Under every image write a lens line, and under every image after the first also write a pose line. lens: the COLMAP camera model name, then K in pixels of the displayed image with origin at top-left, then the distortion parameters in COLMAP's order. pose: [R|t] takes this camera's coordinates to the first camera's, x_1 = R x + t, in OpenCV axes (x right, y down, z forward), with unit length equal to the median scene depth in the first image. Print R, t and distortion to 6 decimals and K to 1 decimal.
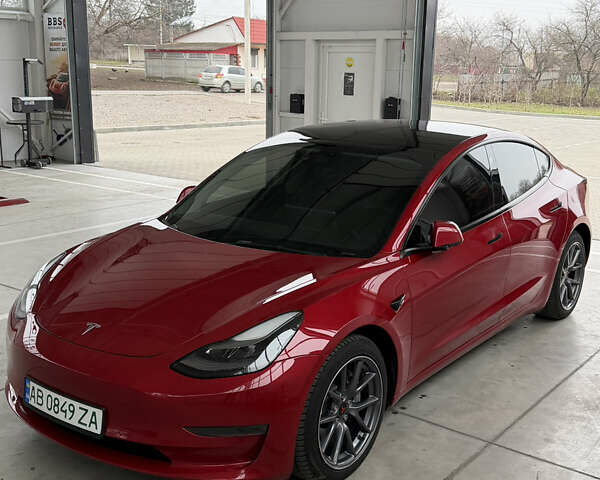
lens RADIAL K [[742.3, 0, 301.3], [0, 742.3, 243.9], [0, 0, 1]] dist [0.097567, 0.000000]
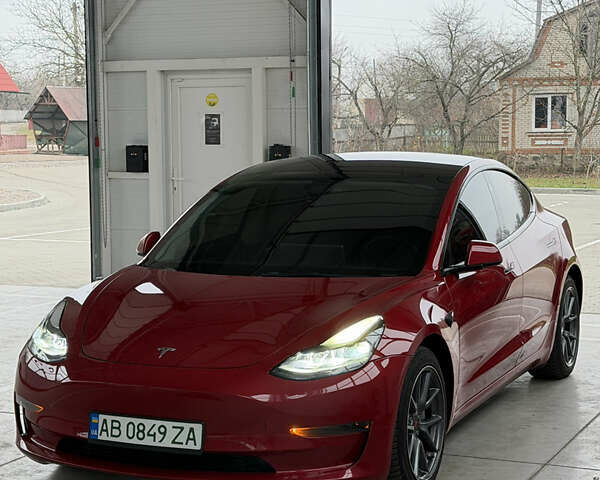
lens RADIAL K [[1267.5, 0, 299.5], [0, 1267.5, 238.5], [0, 0, 1]] dist [0.071469, 0.000000]
pose [[0.973147, -0.045948, 0.225552, -0.145722], [0.077014, 0.988396, -0.130931, 0.060109], [-0.216918, 0.144786, 0.965393, -0.195085]]
